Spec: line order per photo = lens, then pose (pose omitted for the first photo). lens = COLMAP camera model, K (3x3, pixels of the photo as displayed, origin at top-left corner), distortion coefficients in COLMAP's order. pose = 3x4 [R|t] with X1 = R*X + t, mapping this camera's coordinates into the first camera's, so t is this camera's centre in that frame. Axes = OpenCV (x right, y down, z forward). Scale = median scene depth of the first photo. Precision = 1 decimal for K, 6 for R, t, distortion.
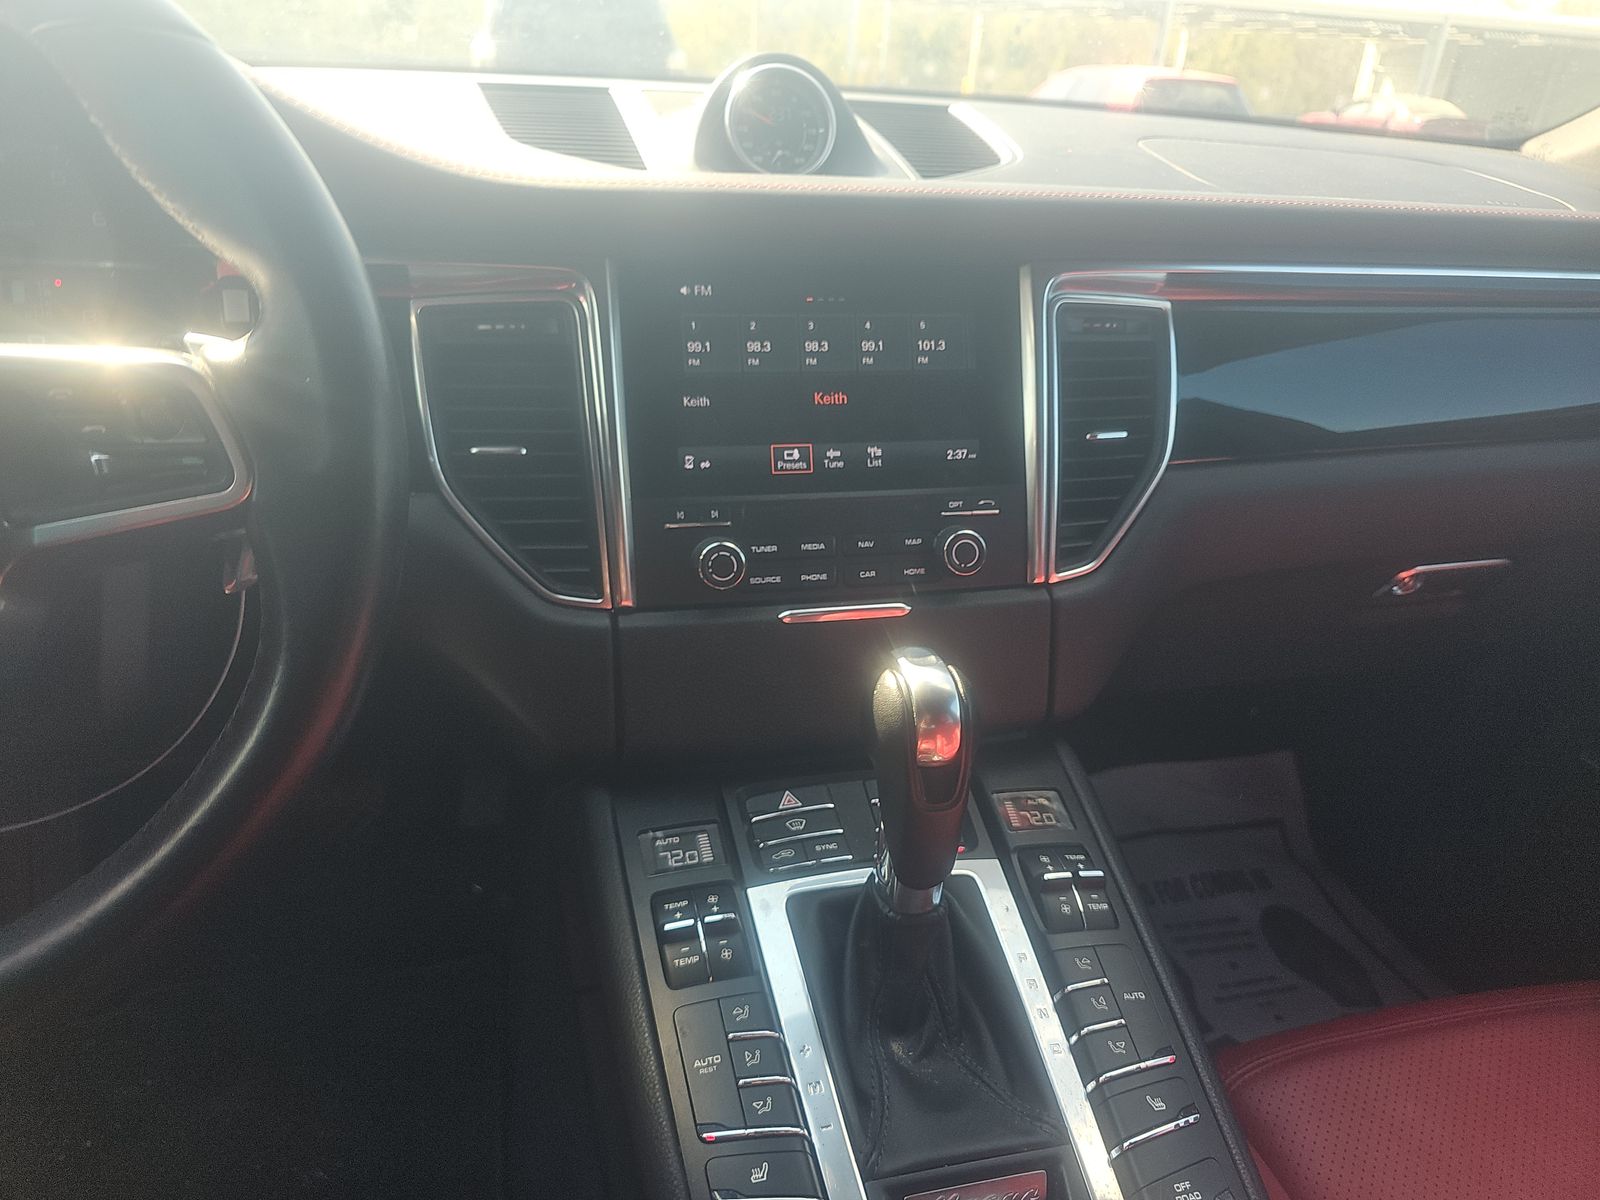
lens RADIAL K [[1065.7, 0, 792.2], [0, 1065.7, 592.9], [0, 0, 1]] dist [-0.003174, -0.014349]
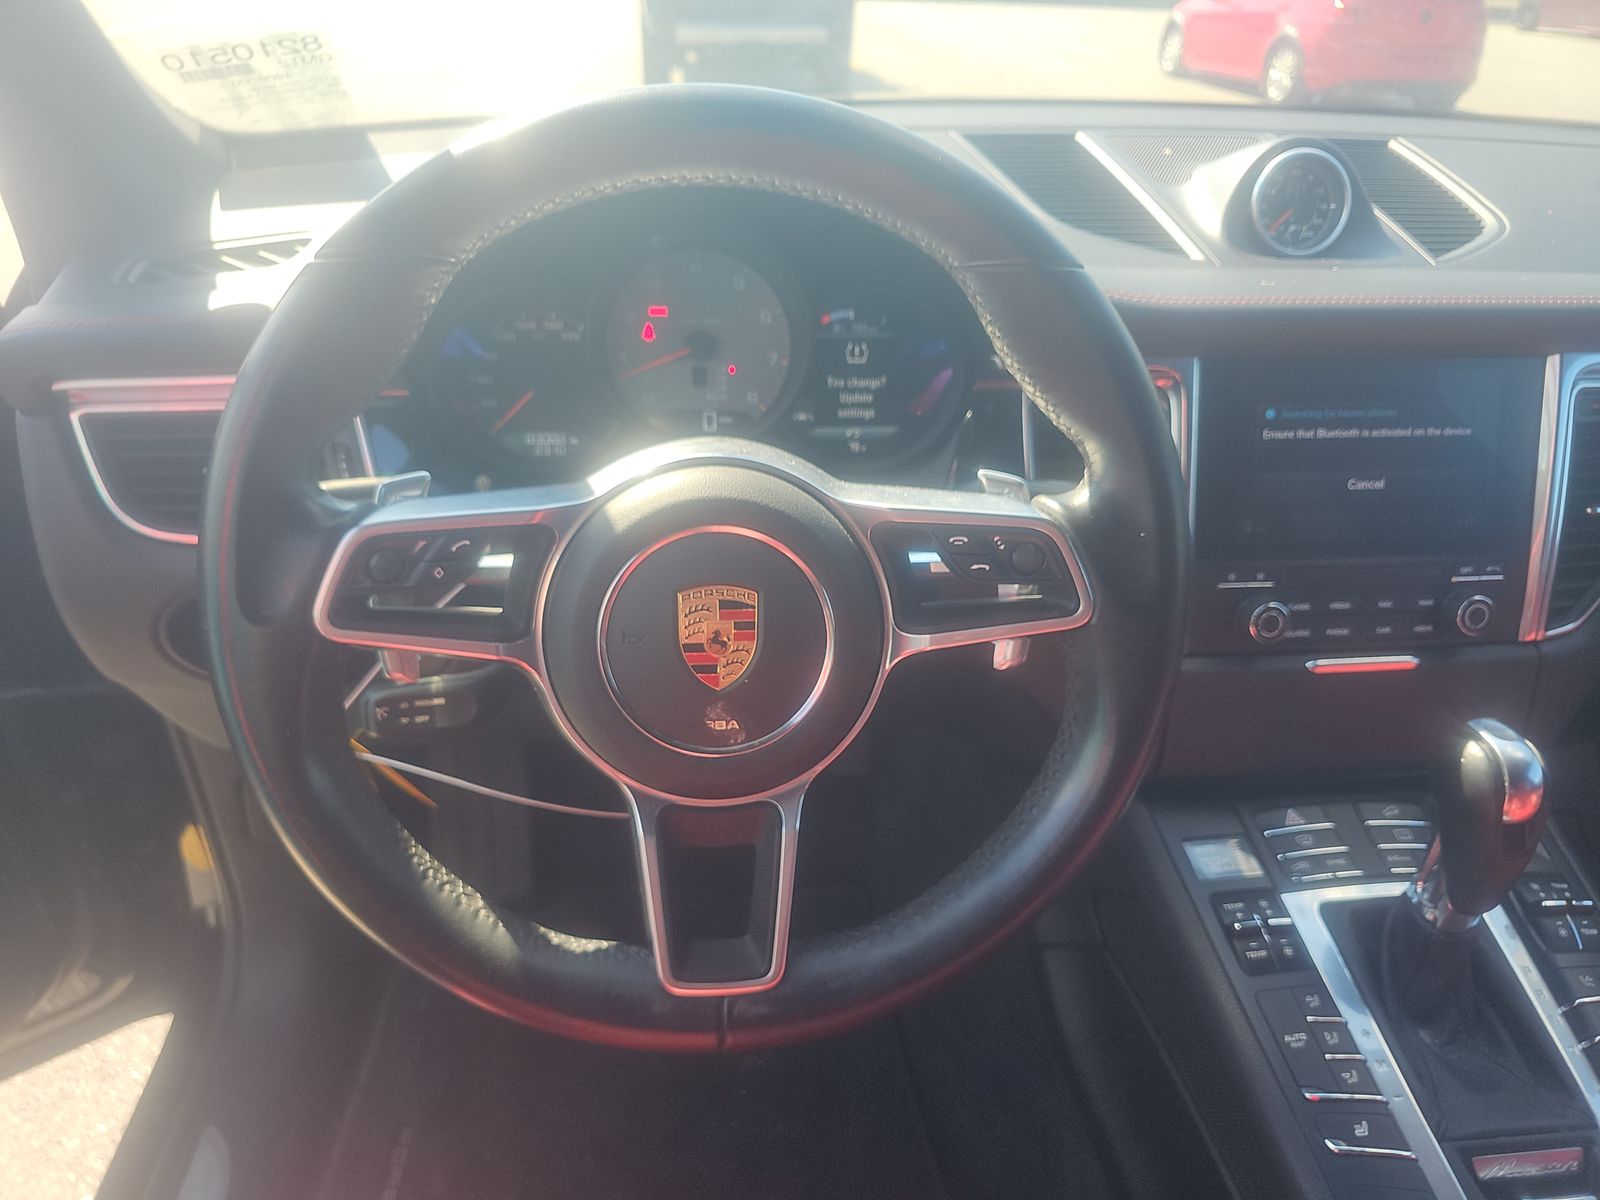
lens RADIAL K [[1065.7, 0, 796.7], [0, 1065.7, 615.6], [0, 0, 1]] dist [-0.003174, -0.014349]
pose [[0.990554, 0.049749, -0.127783, -0.443474], [-0.036293, 0.993751, 0.105554, -0.141931], [0.132235, -0.099919, 0.986169, -0.228200]]
